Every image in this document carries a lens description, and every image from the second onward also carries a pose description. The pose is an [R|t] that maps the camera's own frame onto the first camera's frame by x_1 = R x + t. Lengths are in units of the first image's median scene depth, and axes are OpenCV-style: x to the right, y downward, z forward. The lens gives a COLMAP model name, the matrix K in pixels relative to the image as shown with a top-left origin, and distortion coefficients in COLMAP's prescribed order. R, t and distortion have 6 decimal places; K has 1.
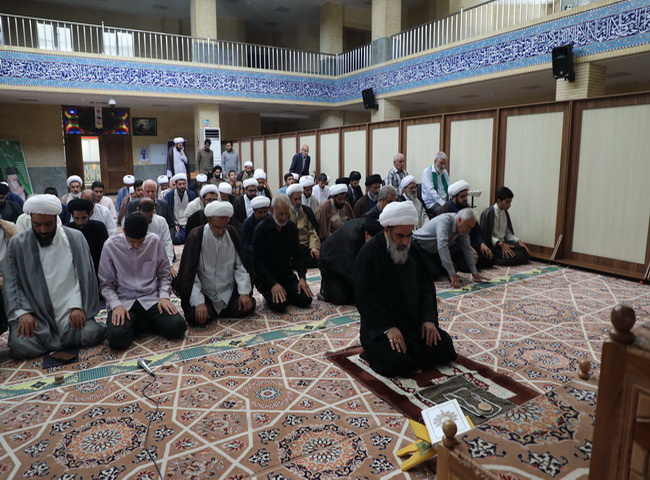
lens RADIAL K [[449.5, 0, 334.2], [0, 449.5, 236.9], [0, 0, 1]] dist [-0.084838, 0.042796]
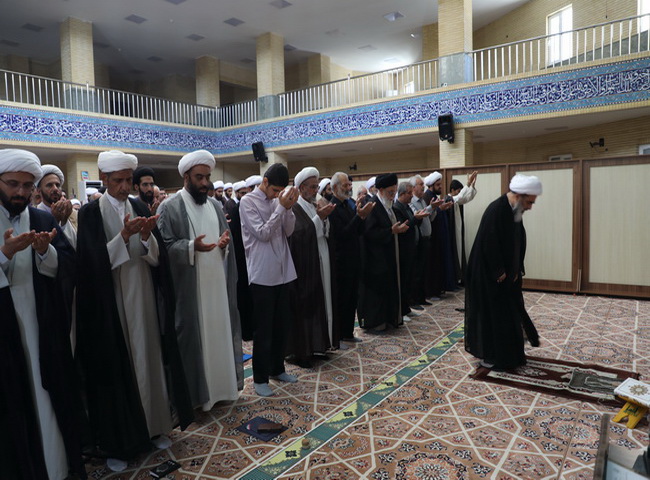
lens RADIAL K [[449.5, 0, 334.2], [0, 449.5, 236.9], [0, 0, 1]] dist [-0.084838, 0.042796]
pose [[0.920422, -0.054030, 0.387174, -0.196991], [0.091432, 0.992686, -0.078830, -0.014616], [-0.380083, 0.107957, 0.918631, -0.007063]]
